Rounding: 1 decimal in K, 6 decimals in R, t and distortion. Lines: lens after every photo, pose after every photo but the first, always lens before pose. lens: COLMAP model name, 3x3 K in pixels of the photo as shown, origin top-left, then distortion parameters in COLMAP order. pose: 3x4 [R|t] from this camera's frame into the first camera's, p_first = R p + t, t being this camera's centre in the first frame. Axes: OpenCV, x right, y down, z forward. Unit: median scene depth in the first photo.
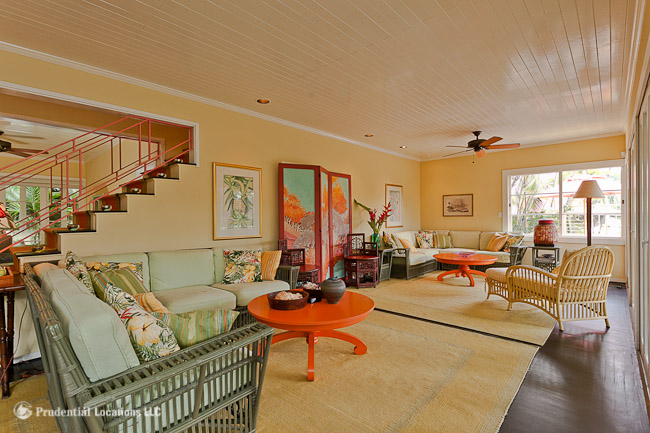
lens RADIAL K [[313.4, 0, 323.2], [0, 313.4, 216.2], [0, 0, 1]] dist [0.002232, 0.000011]
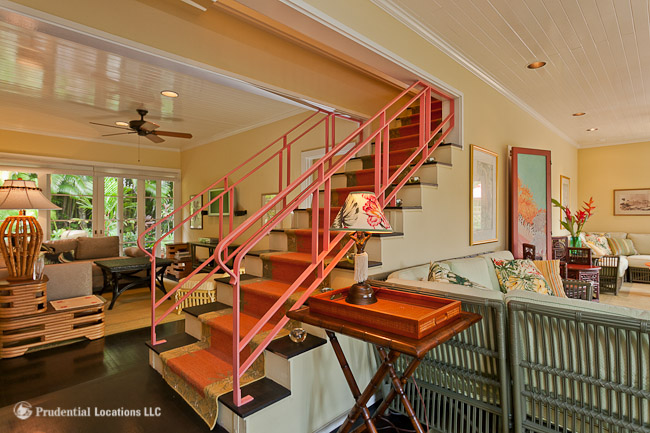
lens RADIAL K [[356.3, 0, 325.3], [0, 356.3, 212.8], [0, 0, 1]] dist [-0.003796, -0.000440]
pose [[0.999758, 0.002659, -0.021825, -0.494685], [-0.002785, 0.999980, -0.005752, 0.001131], [0.021810, 0.005812, 0.999745, 0.085837]]
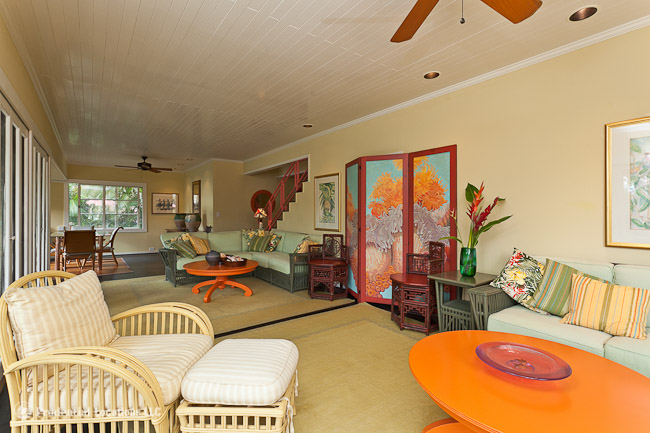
lens RADIAL K [[313.4, 0, 323.3], [0, 313.4, 216.2], [0, 0, 1]] dist [0.002232, 0.000011]
pose [[-0.182496, 0.004445, -0.983196, 0.778381], [-0.007824, 0.999952, 0.005973, 0.002829], [0.983175, 0.008783, -0.182453, 0.935041]]
